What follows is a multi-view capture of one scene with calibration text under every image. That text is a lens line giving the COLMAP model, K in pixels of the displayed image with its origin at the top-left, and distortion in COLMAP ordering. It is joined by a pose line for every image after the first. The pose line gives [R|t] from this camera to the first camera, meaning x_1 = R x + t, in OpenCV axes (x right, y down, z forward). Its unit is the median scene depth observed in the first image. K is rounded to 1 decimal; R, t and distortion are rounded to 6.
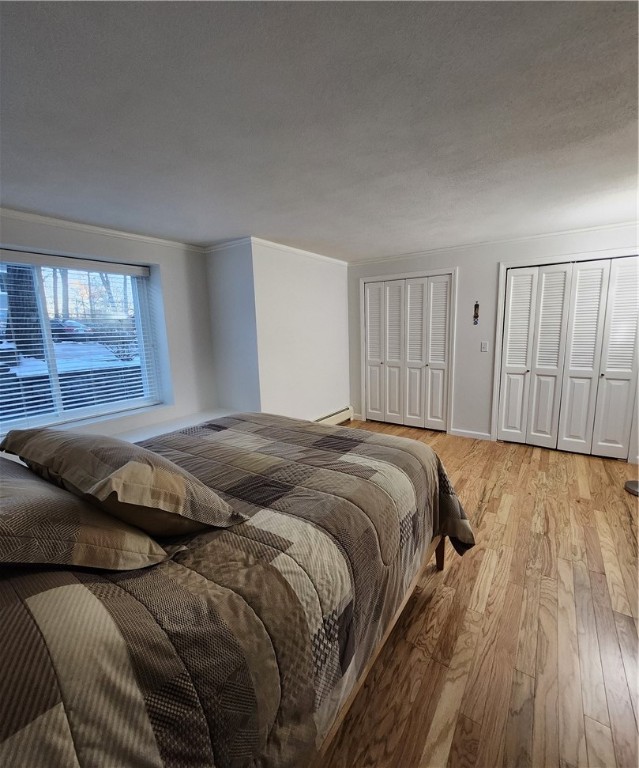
lens RADIAL K [[335.5, 0, 321.0], [0, 335.5, 386.1], [0, 0, 1]] dist [-0.012058, 0.003168]
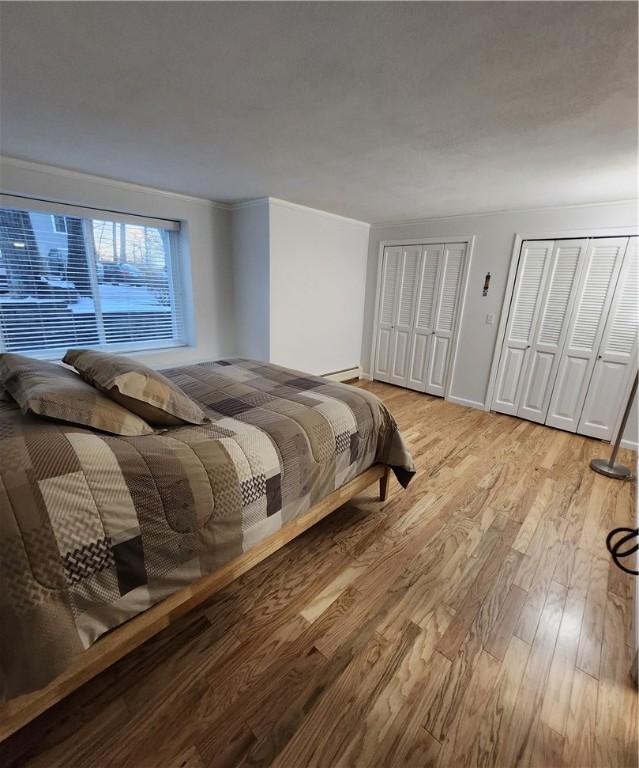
lens RADIAL K [[335.5, 0, 318.3], [0, 335.5, 385.9], [0, 0, 1]] dist [-0.012058, 0.003168]
pose [[0.987771, 0.103877, -0.116264, 0.126946], [-0.089468, 0.988372, 0.122948, 0.005786], [0.127684, -0.111043, 0.985579, -0.098856]]
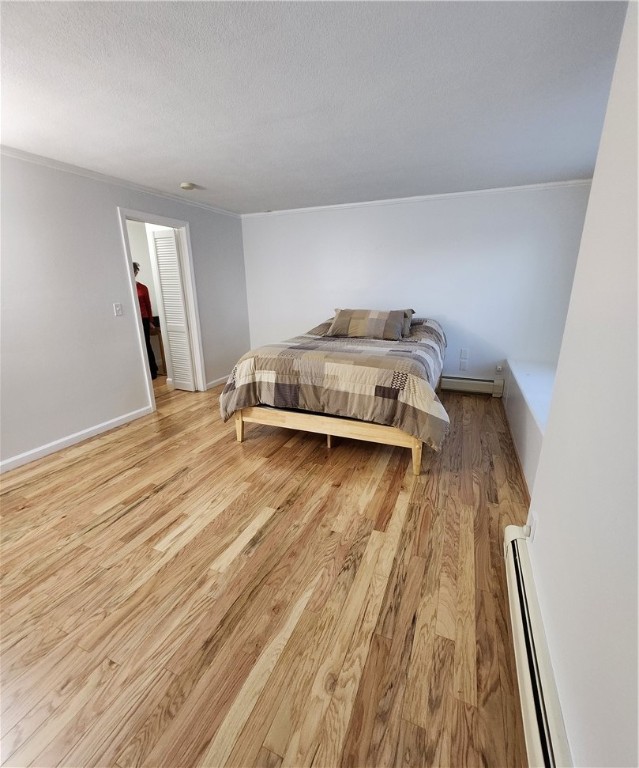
lens RADIAL K [[335.5, 0, 319.2], [0, 335.5, 383.4], [0, 0, 1]] dist [-0.012058, 0.003168]
pose [[-0.979063, 0.097166, -0.178869, 0.147768], [0.005751, 0.891571, 0.452844, -0.201844], [0.203475, 0.442334, -0.873463, 1.274600]]
